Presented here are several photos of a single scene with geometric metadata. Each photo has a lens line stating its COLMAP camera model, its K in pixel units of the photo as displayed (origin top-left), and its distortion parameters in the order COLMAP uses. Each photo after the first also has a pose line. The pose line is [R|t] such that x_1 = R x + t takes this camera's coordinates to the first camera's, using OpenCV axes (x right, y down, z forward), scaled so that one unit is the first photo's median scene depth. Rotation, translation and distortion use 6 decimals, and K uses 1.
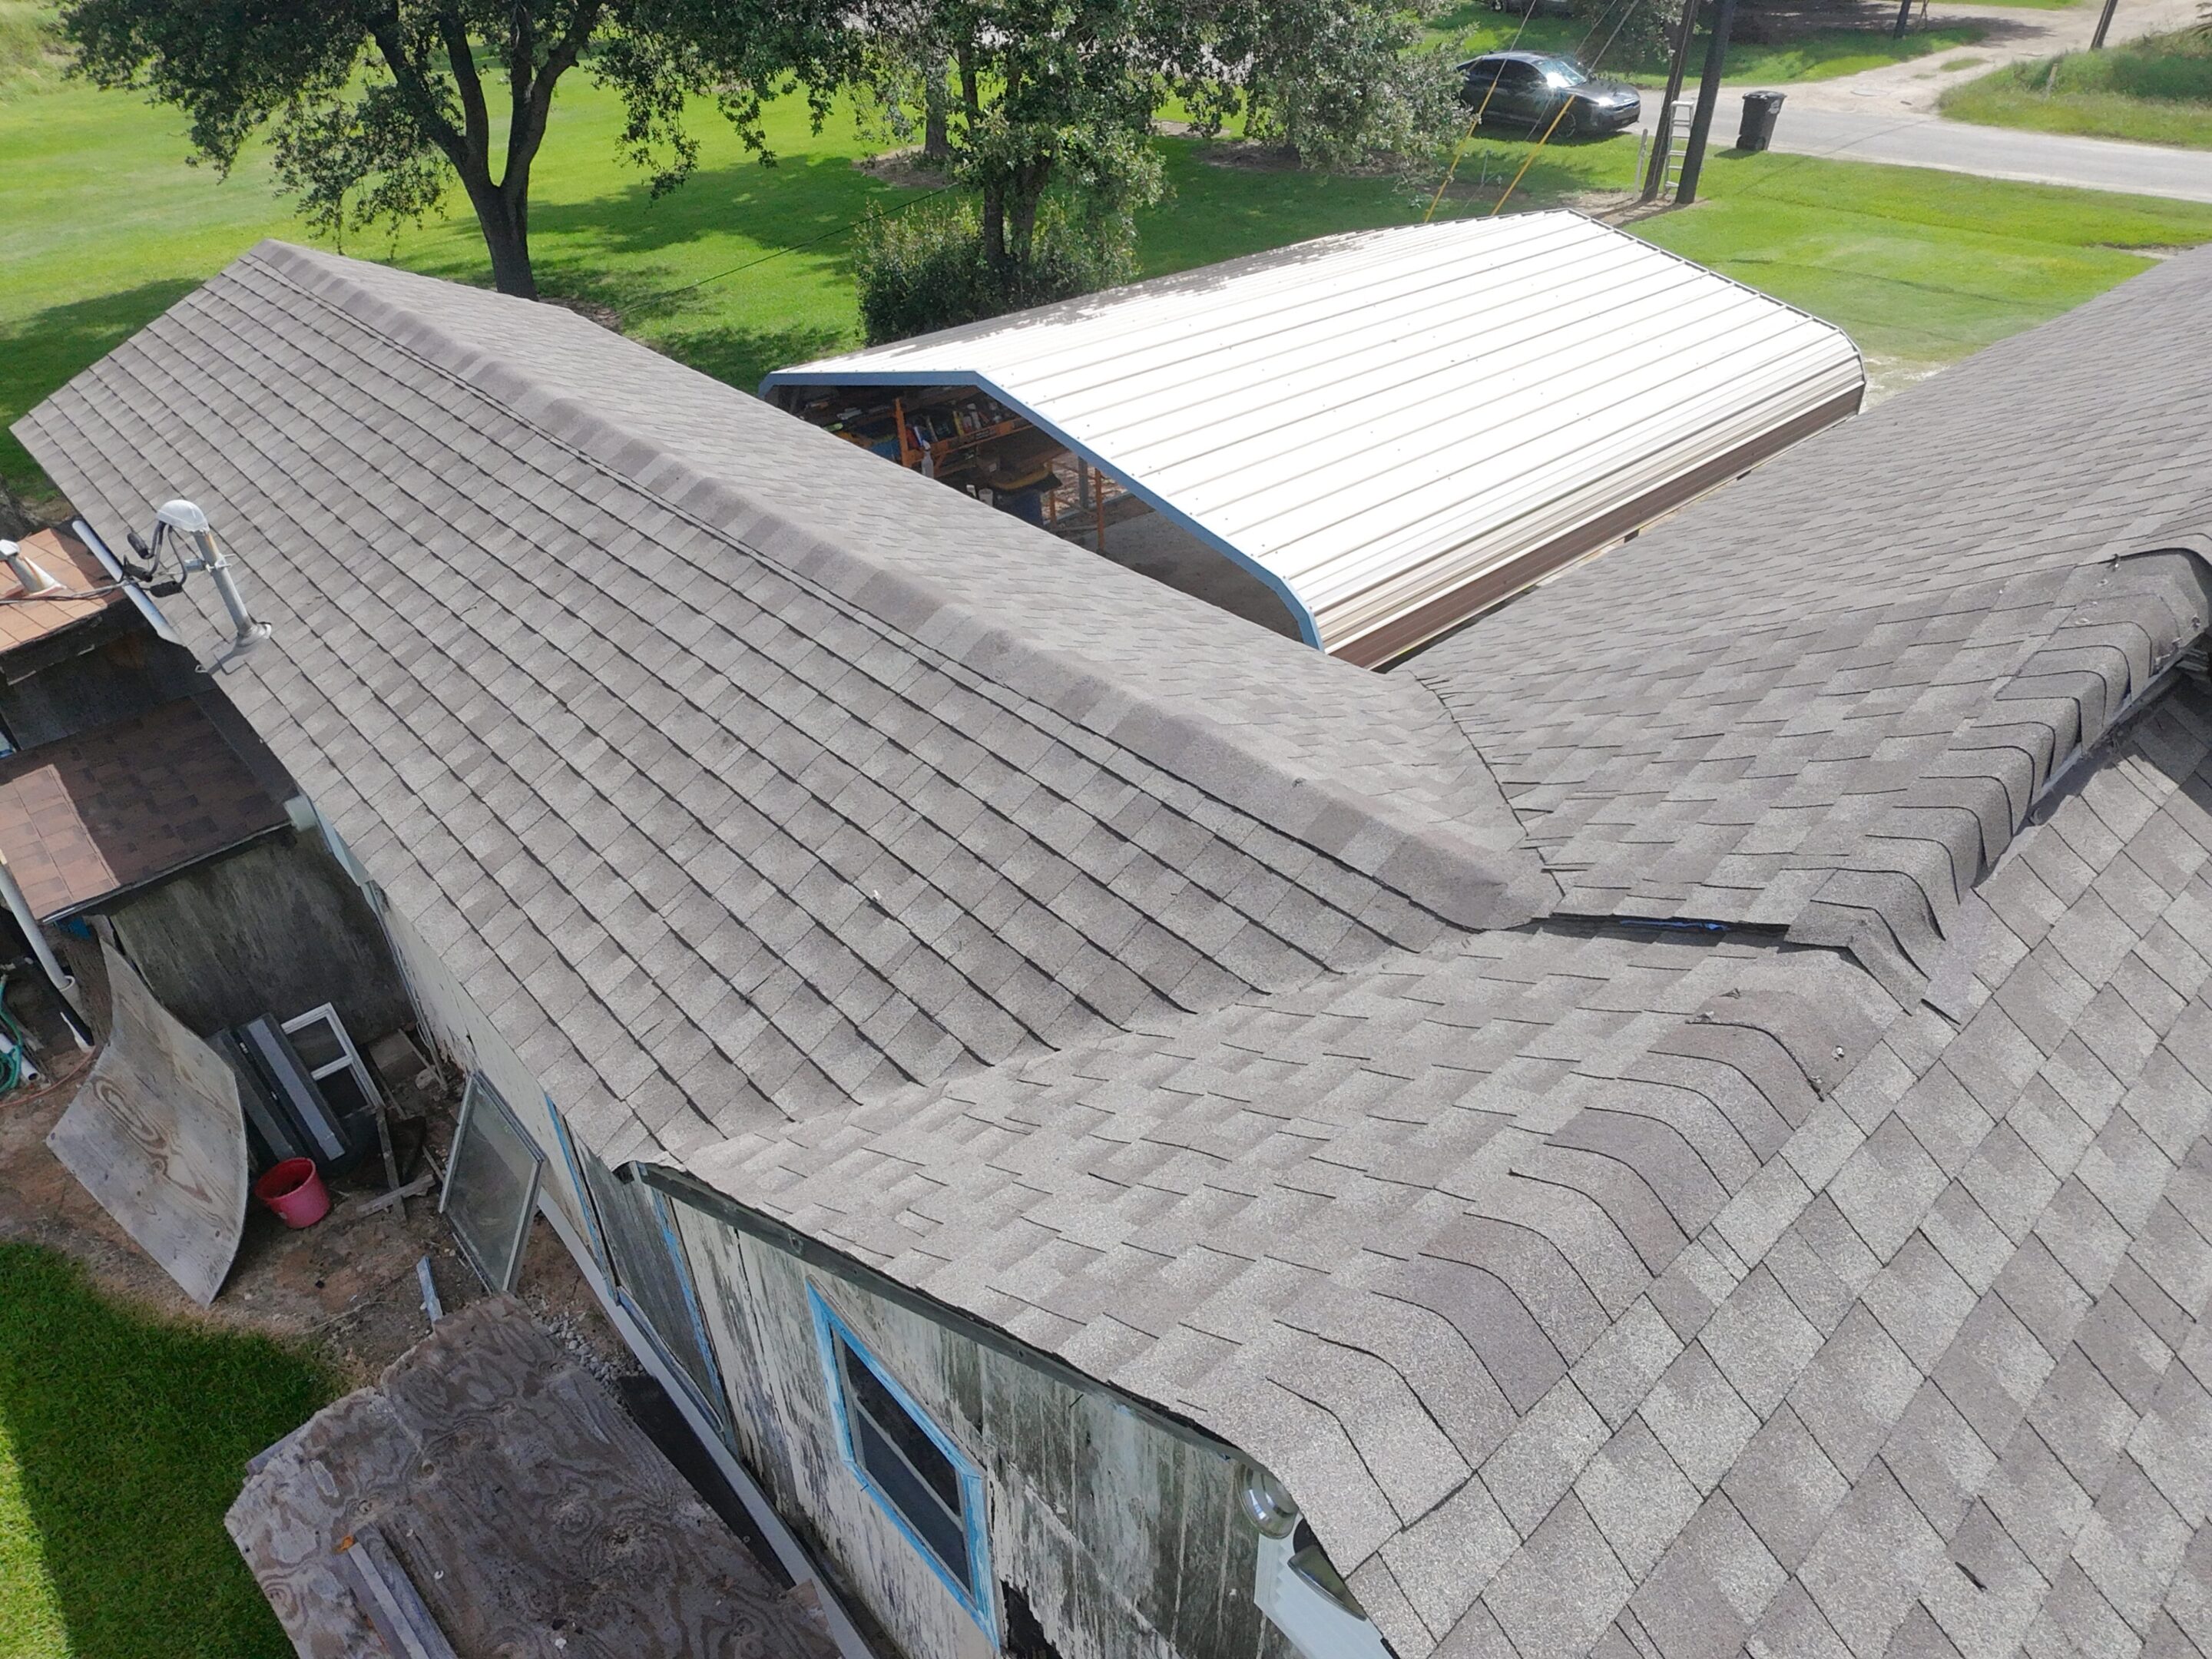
lens RADIAL K [[1412.8, 0, 1107.0], [0, 1412.8, 815.6], [0, 0, 1]] dist [0.003380, -0.002345]
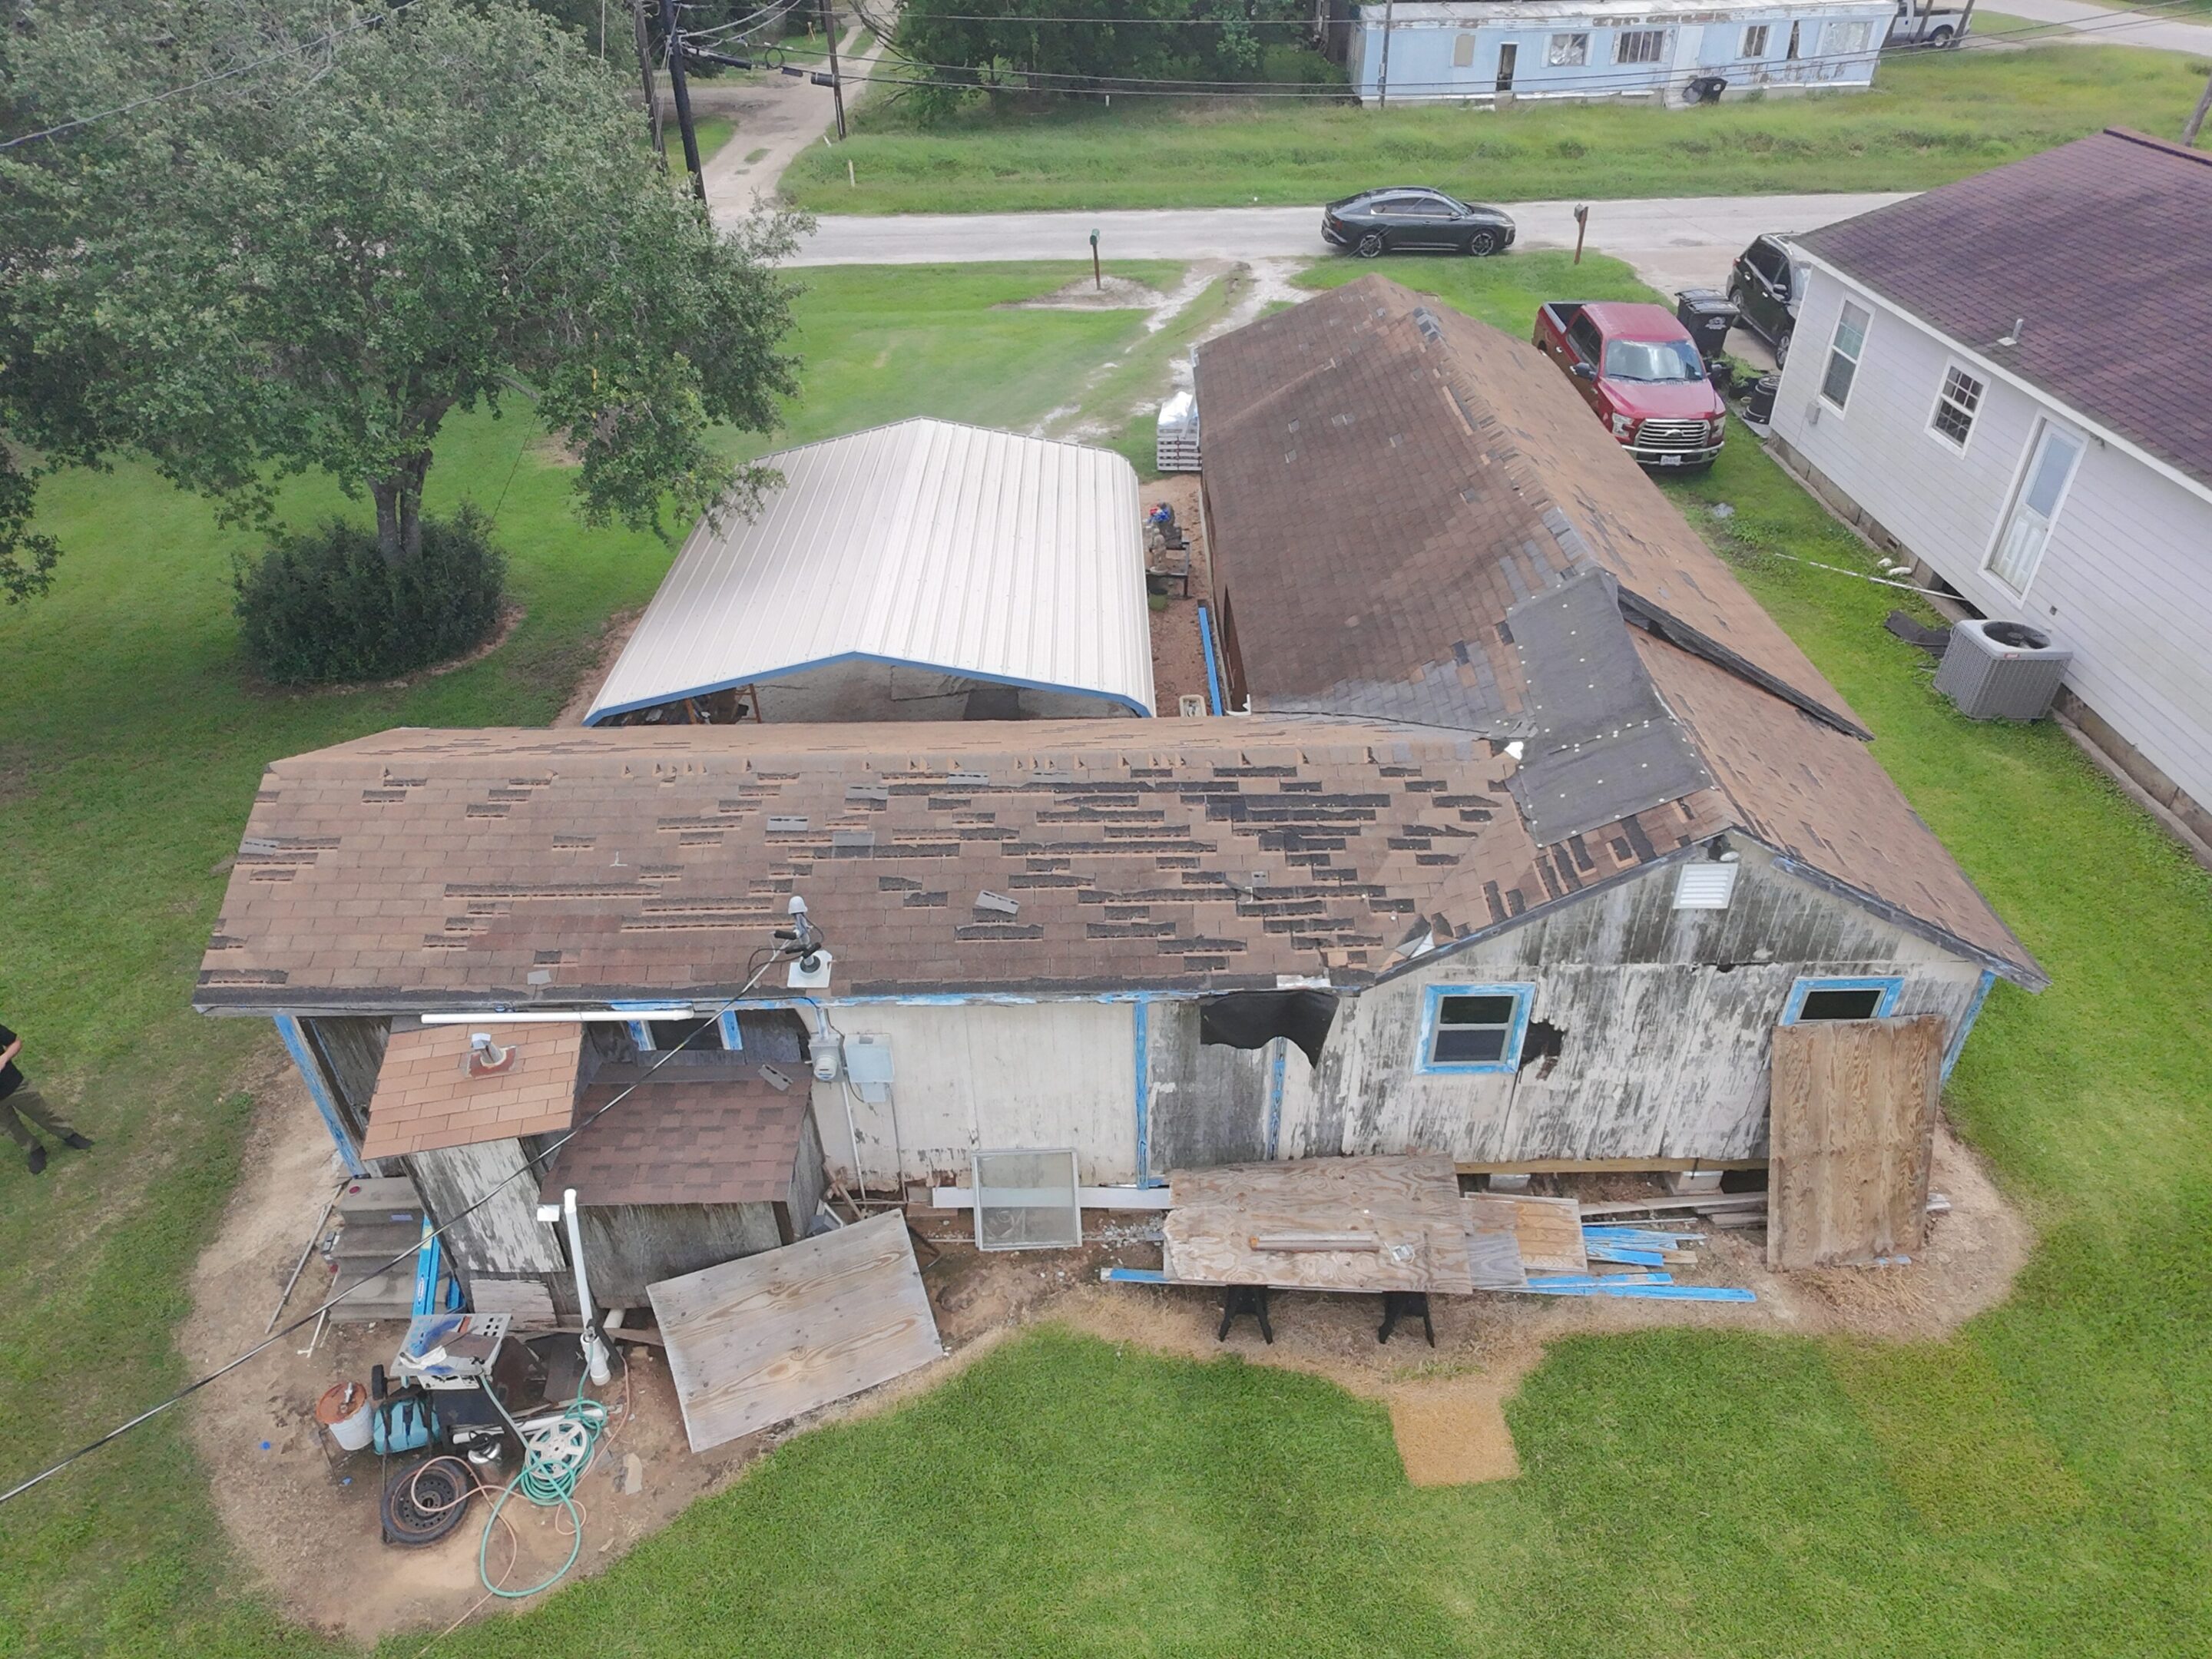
lens RADIAL K [[1412.8, 0, 1112.3], [0, 1412.8, 825.2], [0, 0, 1]] dist [0.003380, -0.002345]
pose [[0.666238, -0.426251, 0.611912, -1.747165], [0.428078, 0.890486, 0.154220, -0.497924], [-0.610636, 0.159198, 0.775745, -0.610889]]
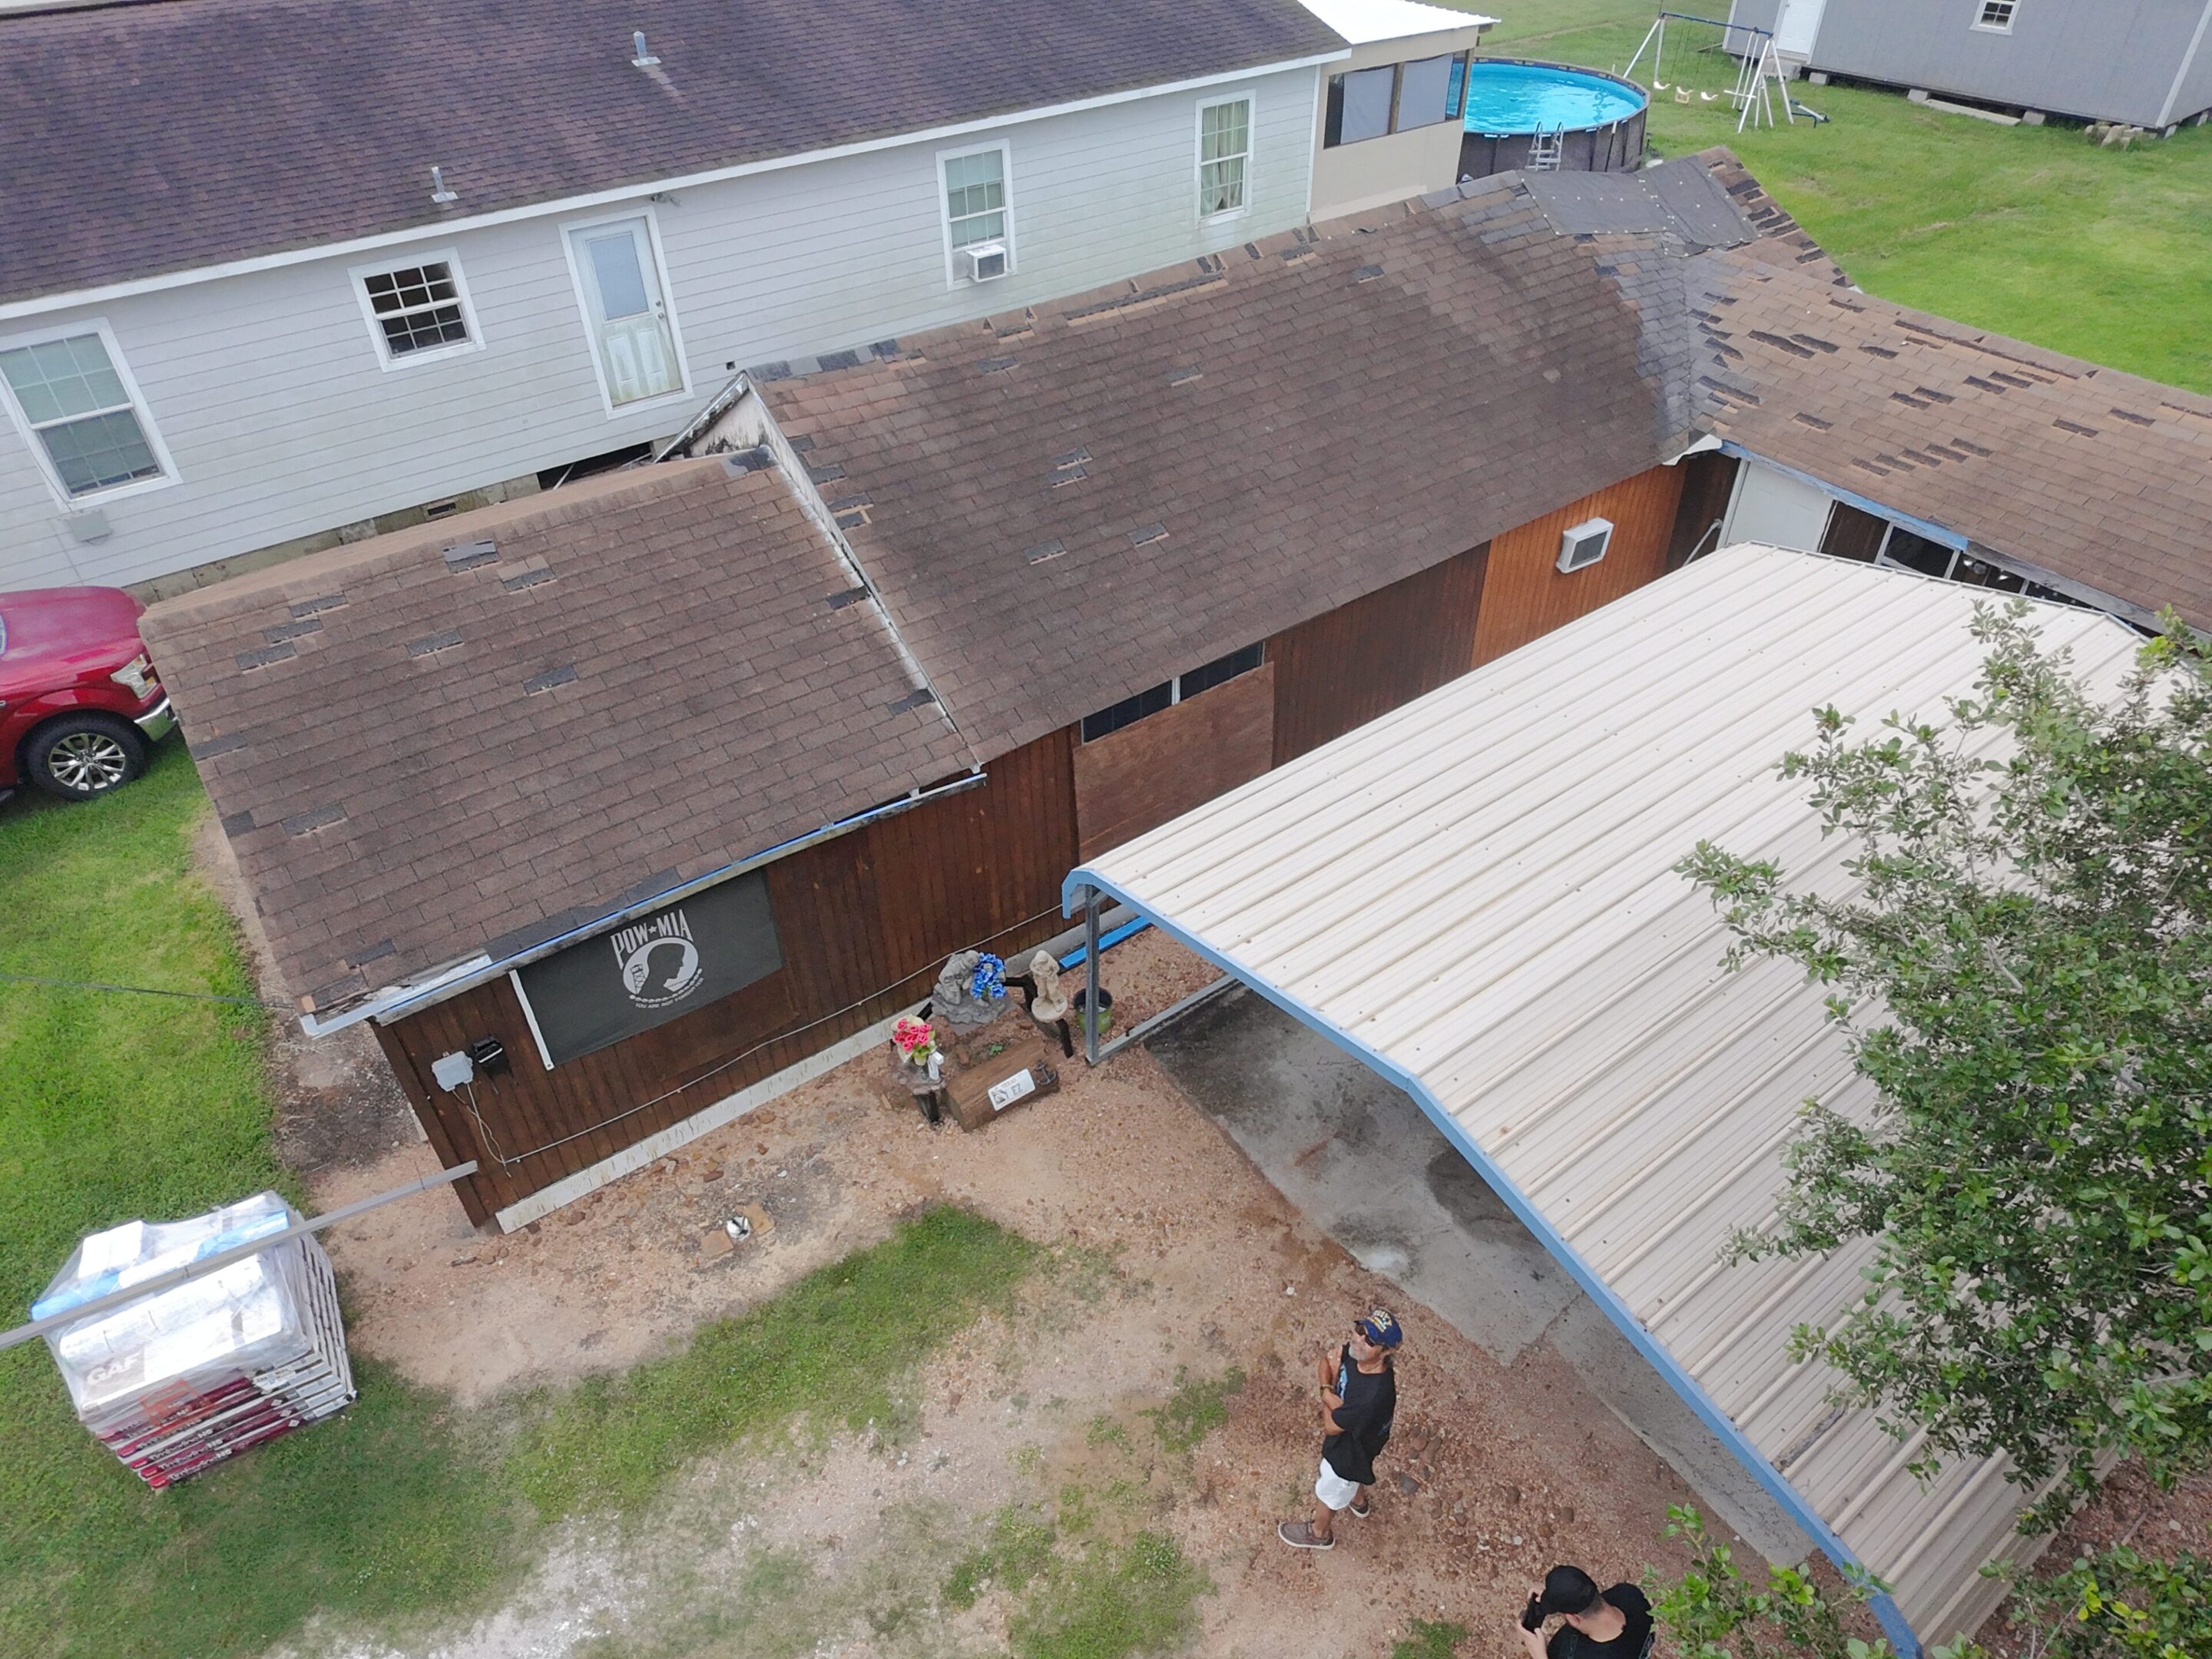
lens RADIAL K [[1412.8, 0, 1111.5], [0, 1412.8, 827.8], [0, 0, 1]] dist [0.003380, -0.002345]
pose [[-0.994108, -0.048858, 0.096754, 1.056575], [0.080140, 0.269702, 0.959603, -2.612487], [-0.072979, 0.961703, -0.264198, 2.858044]]
